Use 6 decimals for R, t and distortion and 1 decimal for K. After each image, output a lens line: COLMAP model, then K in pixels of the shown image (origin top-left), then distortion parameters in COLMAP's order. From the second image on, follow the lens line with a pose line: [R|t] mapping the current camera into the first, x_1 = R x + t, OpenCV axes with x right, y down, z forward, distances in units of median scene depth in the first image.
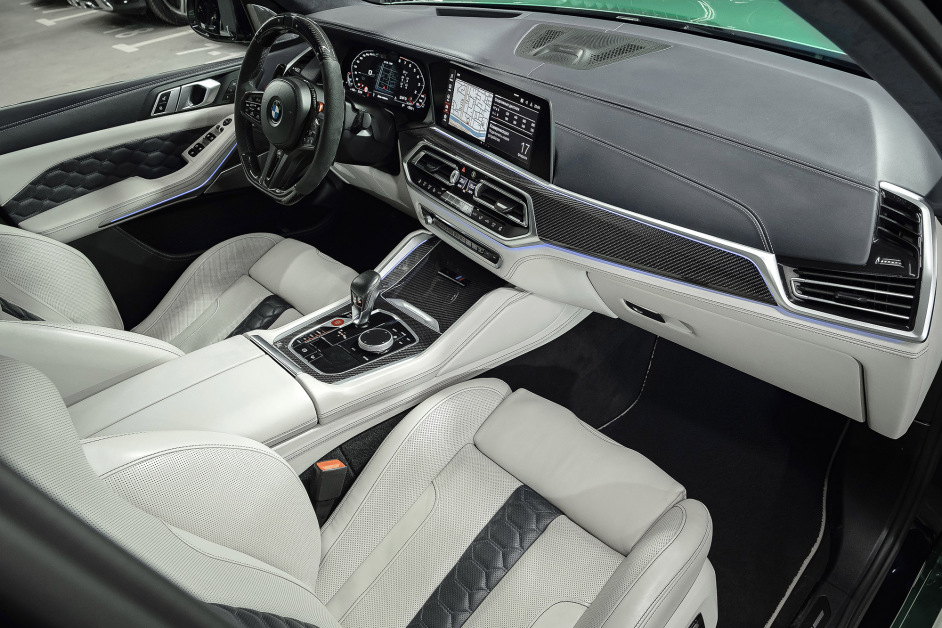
lens RADIAL K [[677.4, 0, 473.4], [0, 677.4, 315.0], [0, 0, 1]] dist [-0.016678, 0.000856]
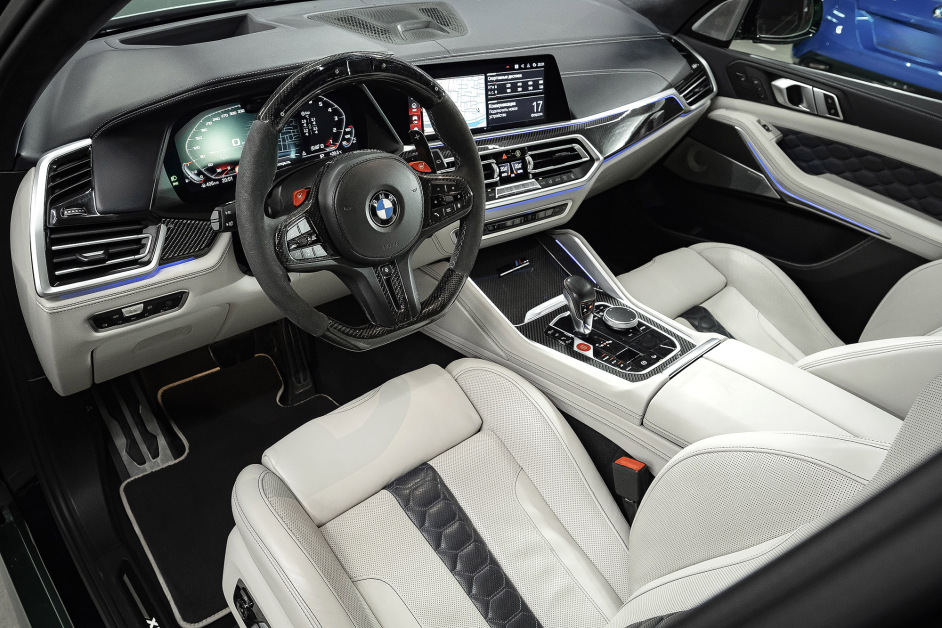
lens RADIAL K [[677.4, 0, 433.2], [0, 677.4, 299.7], [0, 0, 1]] dist [-0.016678, 0.000856]
pose [[0.035610, -0.519210, 0.853905, -0.940380], [0.514392, 0.742090, 0.429771, -0.528413], [-0.856816, 0.423938, 0.293503, 0.895799]]
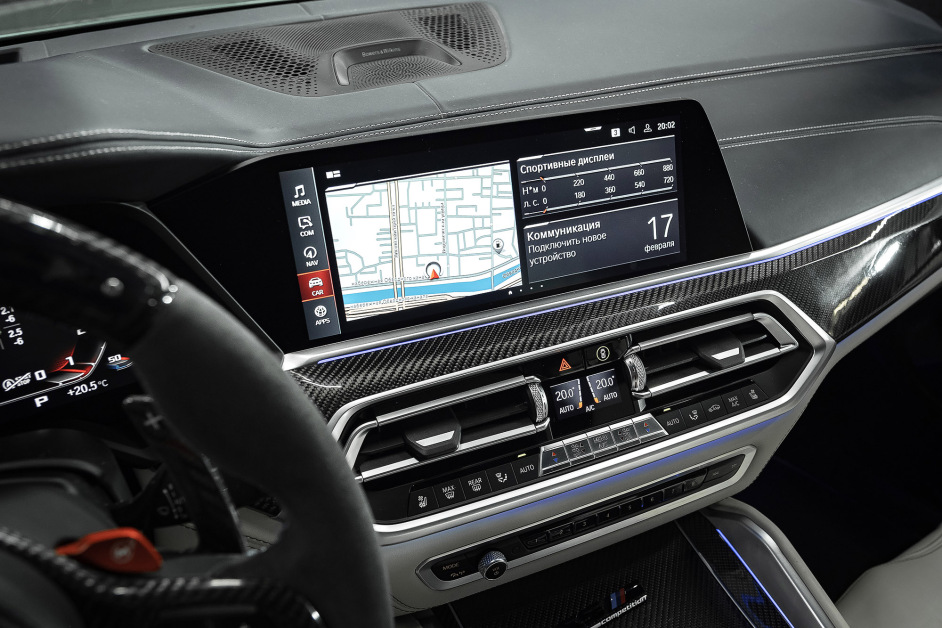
lens RADIAL K [[766.1, 0, 461.9], [0, 766.1, 317.4], [0, 0, 1]] dist [-0.009174, -0.013442]
pose [[0.206488, -0.457132, 0.865097, -0.377911], [0.576181, 0.771404, 0.270096, -0.381800], [-0.790809, 0.442681, 0.422677, 0.859916]]
